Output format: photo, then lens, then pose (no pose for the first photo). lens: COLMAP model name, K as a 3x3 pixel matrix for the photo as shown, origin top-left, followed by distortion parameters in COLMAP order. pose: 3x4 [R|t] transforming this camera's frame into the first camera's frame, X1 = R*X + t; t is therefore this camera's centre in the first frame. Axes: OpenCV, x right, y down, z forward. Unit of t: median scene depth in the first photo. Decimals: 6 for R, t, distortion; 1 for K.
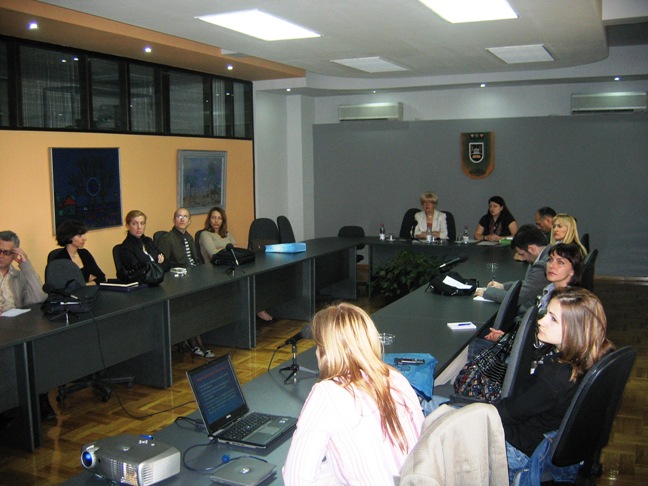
lens RADIAL K [[727.1, 0, 324.0], [0, 727.1, 243.0], [0, 0, 1]] dist [-0.079311, -0.000493]
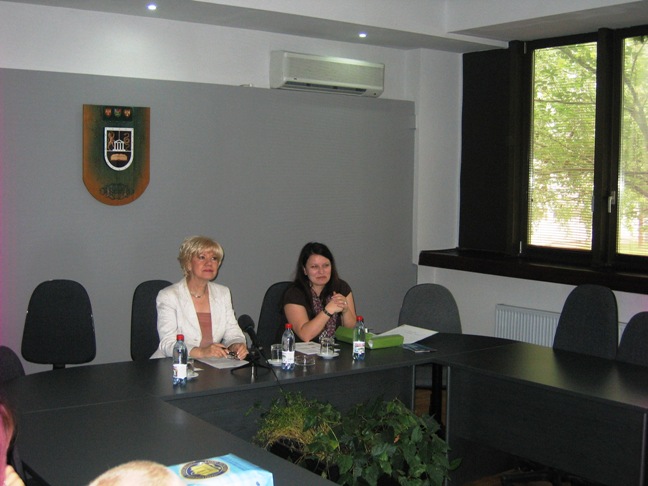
lens RADIAL K [[872.5, 0, 324.0], [0, 872.5, 243.0], [0, 0, 1]] dist [-0.176556, -0.004014]
pose [[0.489014, -0.040294, 0.871345, -0.358375], [0.074874, 0.997185, 0.004092, -0.094274], [-0.869057, 0.063240, 0.490654, 1.028750]]
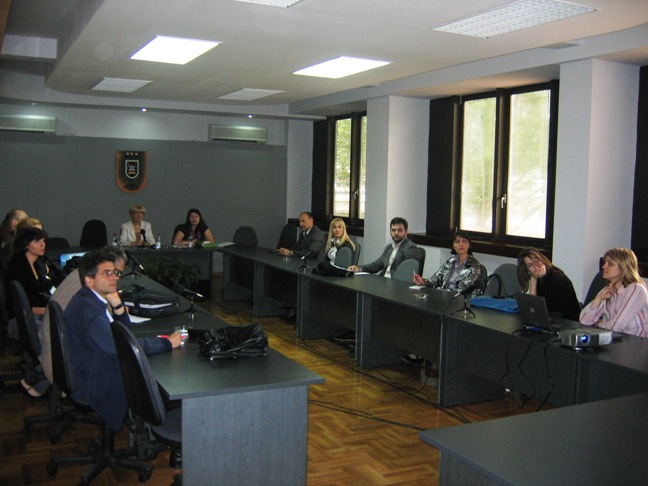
lens RADIAL K [[727.1, 0, 324.0], [0, 727.1, 243.0], [0, 0, 1]] dist [-0.079311, -0.000493]
pose [[0.644298, -0.028767, 0.764233, -0.747881], [0.050671, 0.998702, -0.005126, 0.013154], [-0.763094, 0.042027, 0.644920, 0.117745]]
